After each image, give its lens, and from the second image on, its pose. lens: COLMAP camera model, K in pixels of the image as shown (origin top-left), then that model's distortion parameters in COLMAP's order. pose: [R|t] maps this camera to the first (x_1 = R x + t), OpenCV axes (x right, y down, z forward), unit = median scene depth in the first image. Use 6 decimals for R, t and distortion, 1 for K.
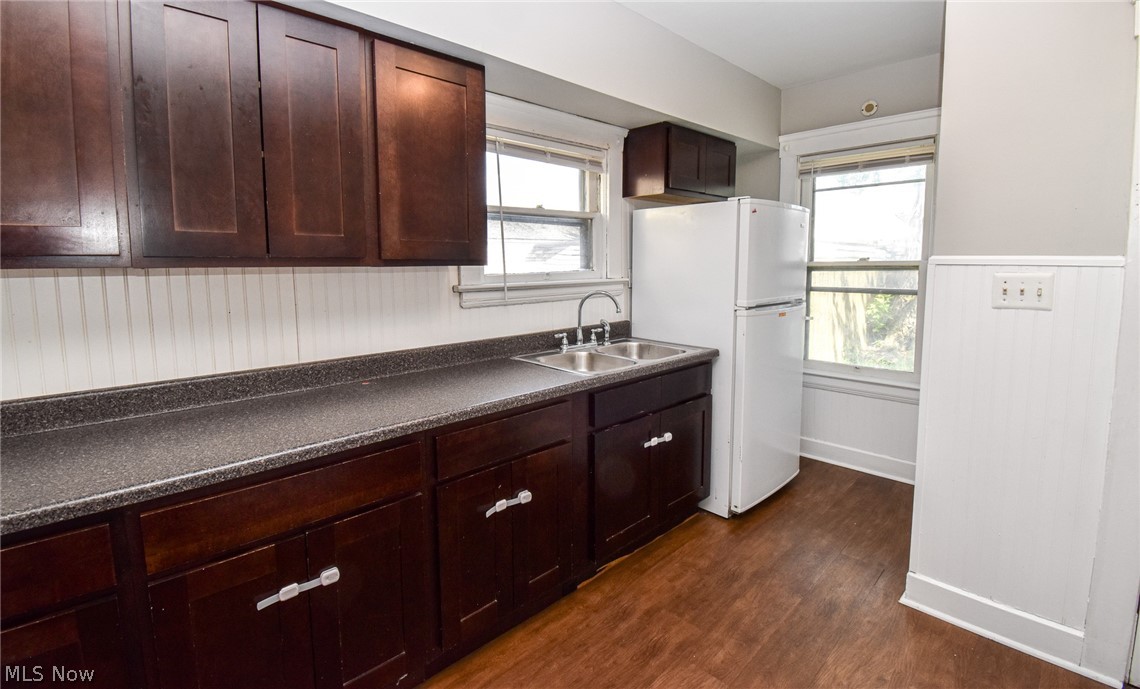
lens RADIAL K [[495.8, 0, 571.0], [0, 495.8, 305.5], [0, 0, 1]] dist [0.000067, -0.015467]
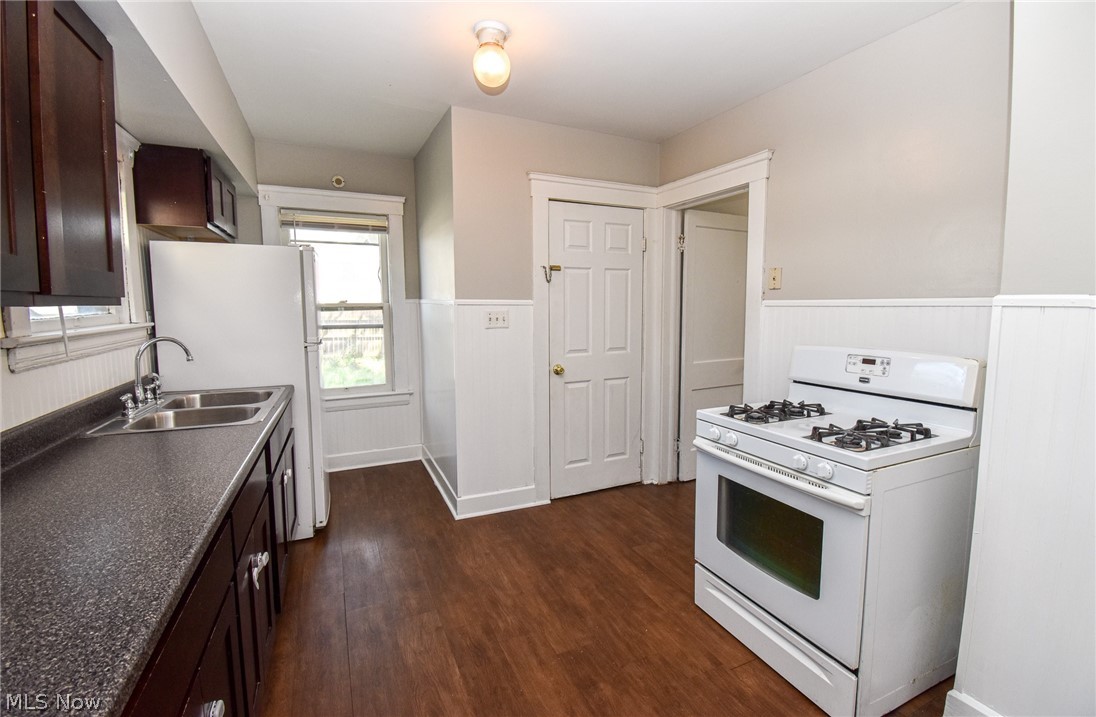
lens RADIAL K [[477.9, 0, 547.7], [0, 477.9, 344.1], [0, 0, 1]] dist [0.001047, 0.000003]
pose [[0.347934, -0.074887, 0.934523, -0.412093], [0.082821, 0.995363, 0.048927, -0.003214], [-0.933853, 0.060375, 0.352523, 0.104105]]
